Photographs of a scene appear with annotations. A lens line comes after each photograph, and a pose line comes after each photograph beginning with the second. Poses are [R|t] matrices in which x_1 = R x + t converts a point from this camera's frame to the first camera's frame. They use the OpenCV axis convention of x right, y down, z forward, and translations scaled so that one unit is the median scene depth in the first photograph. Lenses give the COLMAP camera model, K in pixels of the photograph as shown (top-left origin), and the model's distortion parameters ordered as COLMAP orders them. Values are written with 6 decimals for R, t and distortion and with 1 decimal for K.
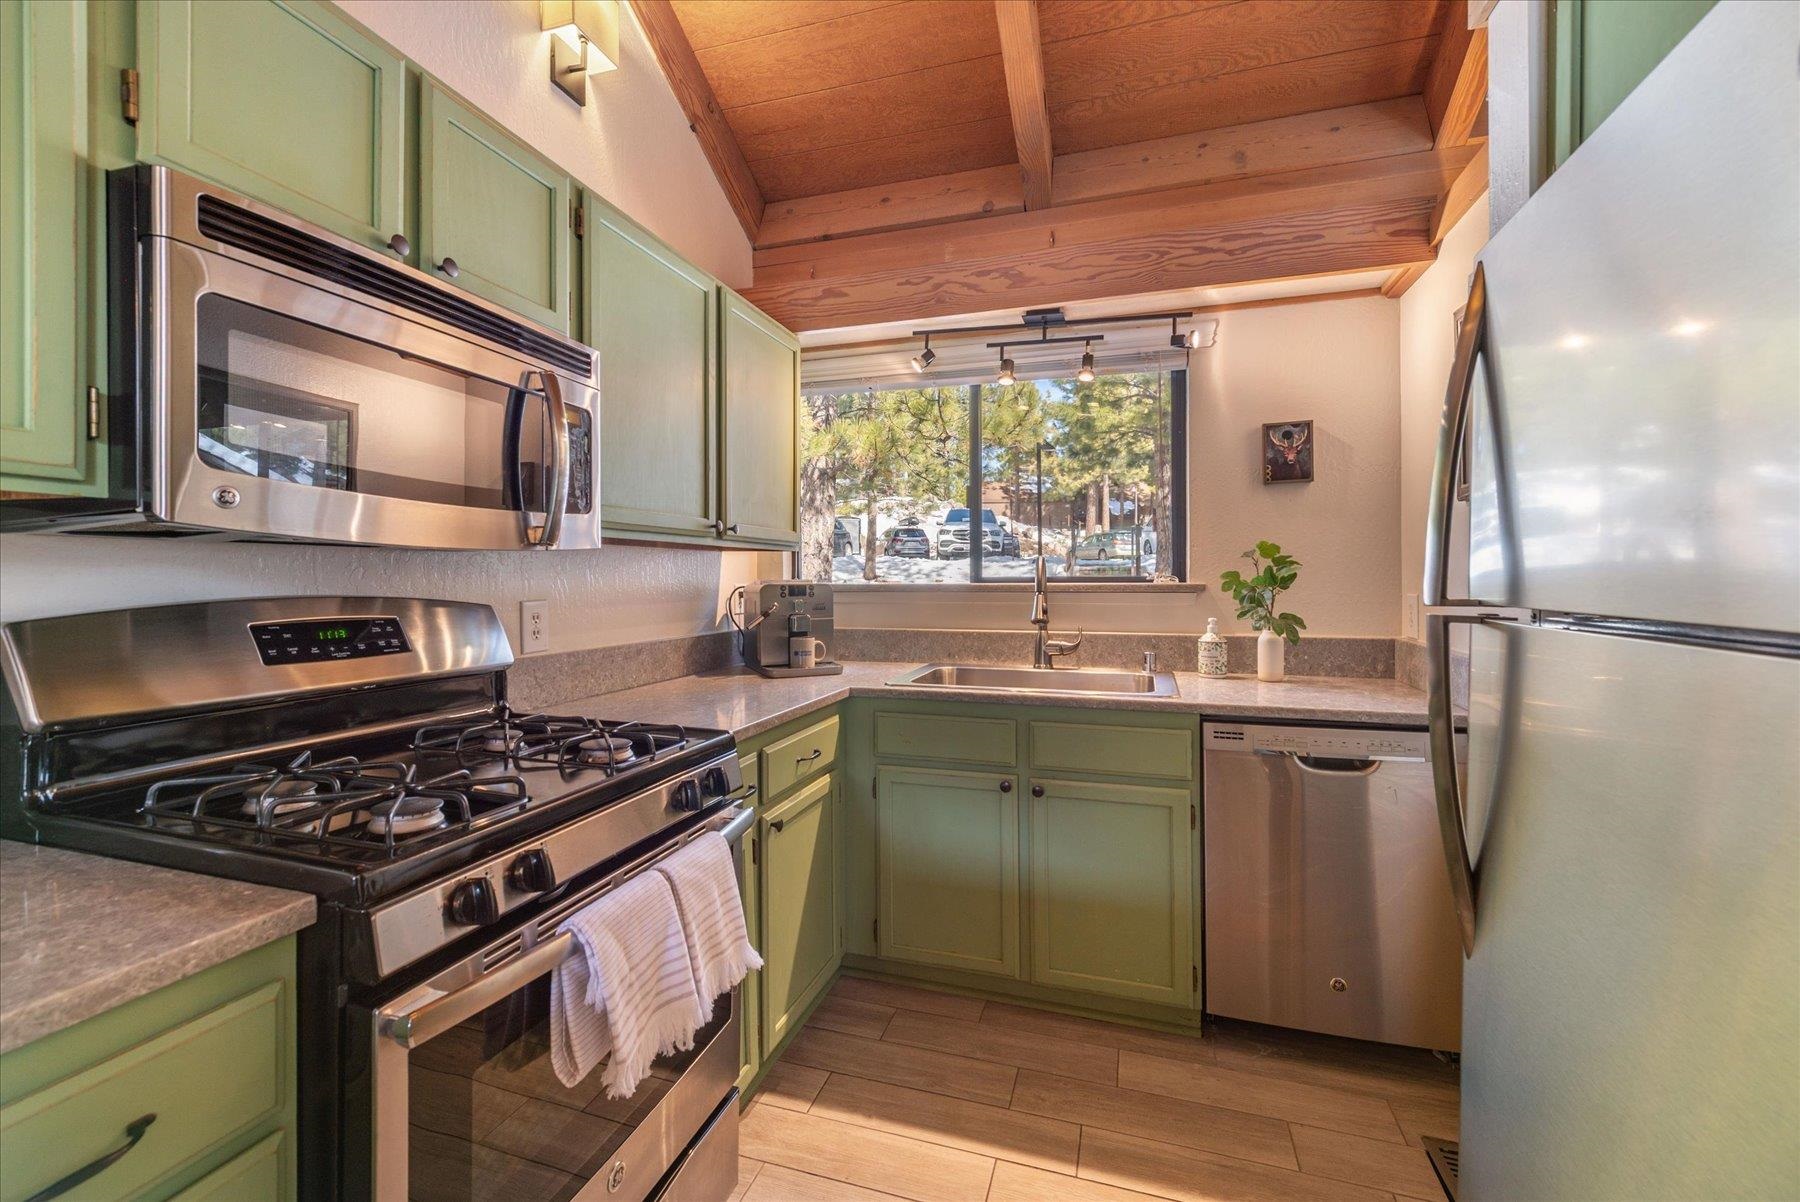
lens RADIAL K [[714.3, 0, 860.6], [0, 714.3, 577.8], [0, 0, 1]] dist [0.001659, -0.000027]
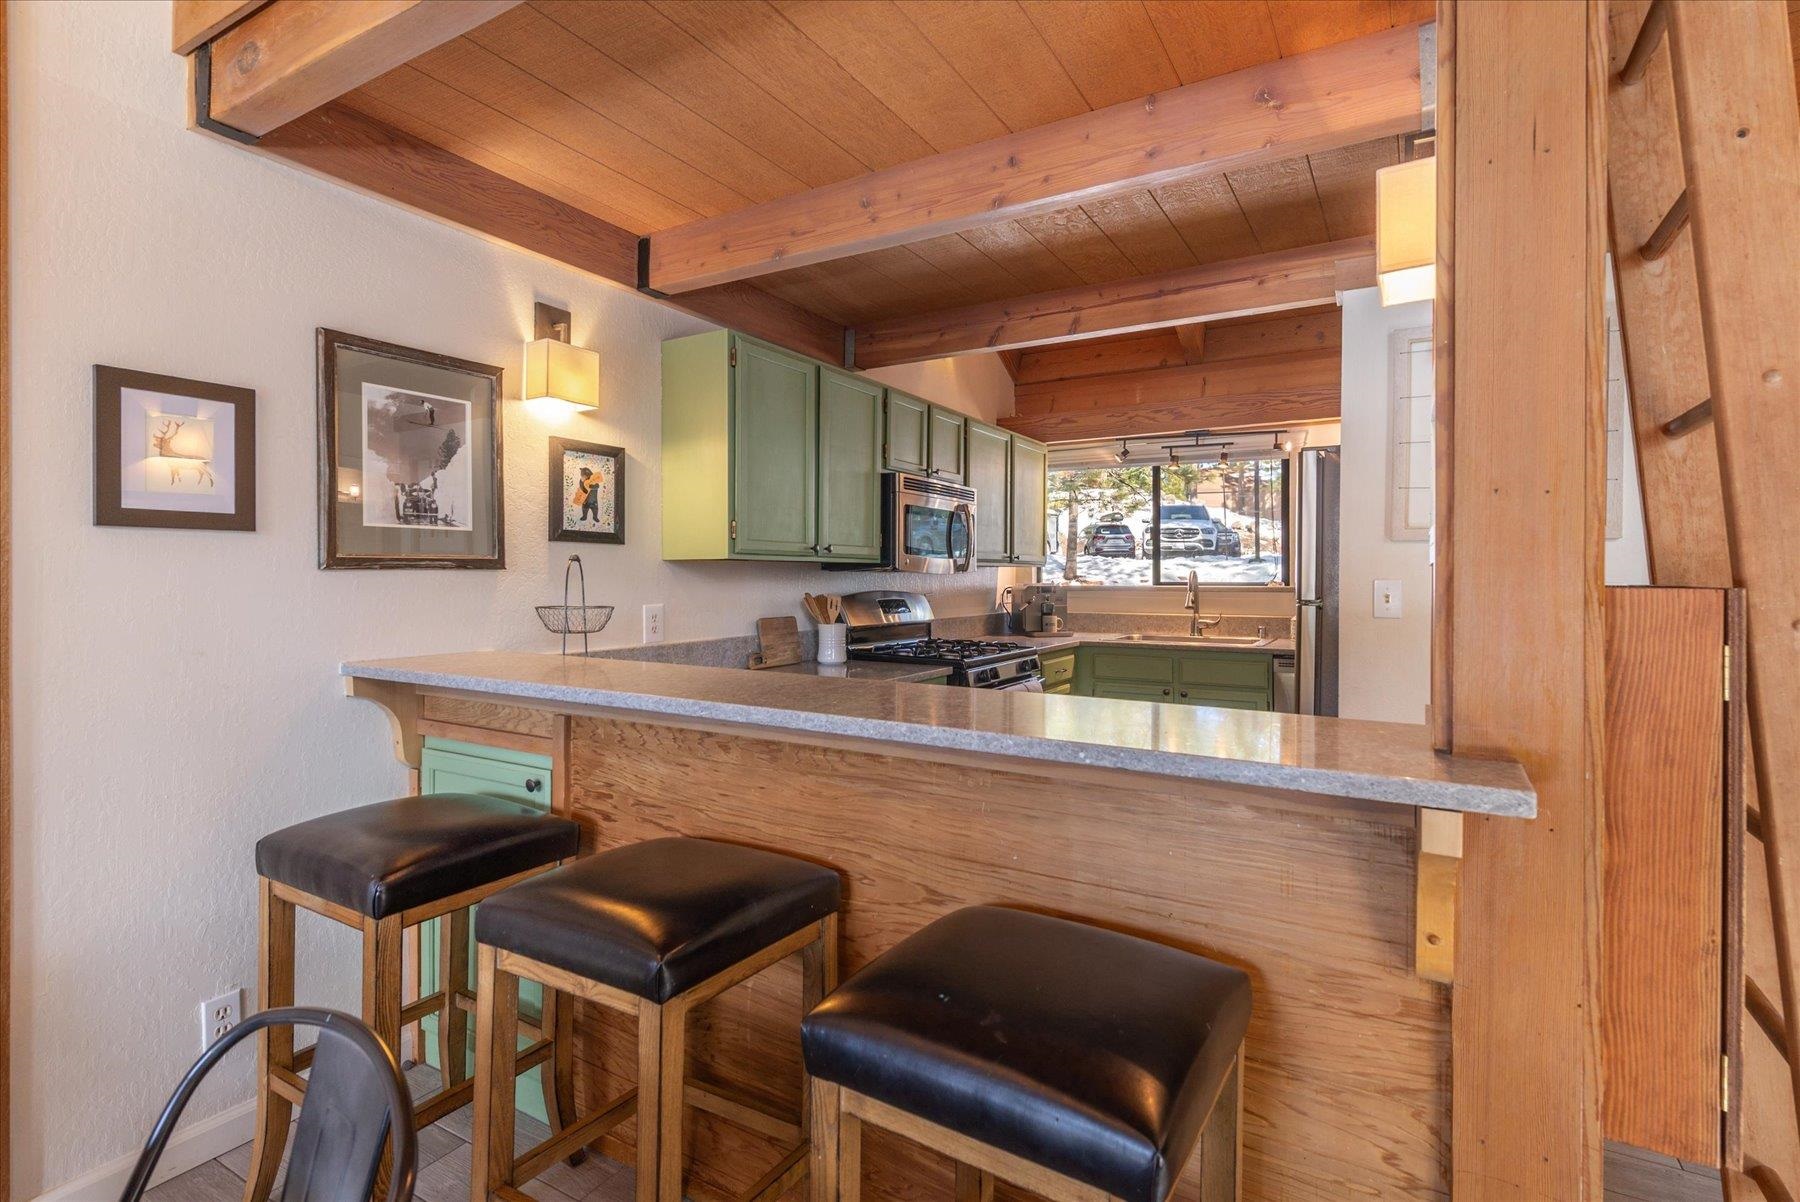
lens RADIAL K [[714.3, 0, 860.6], [0, 714.3, 577.8], [0, 0, 1]] dist [0.001659, -0.000027]
pose [[0.963703, 0.001976, -0.266971, -0.067675], [-0.001647, 0.999998, 0.001456, -0.015167], [0.266973, -0.000964, 0.963703, -0.939038]]
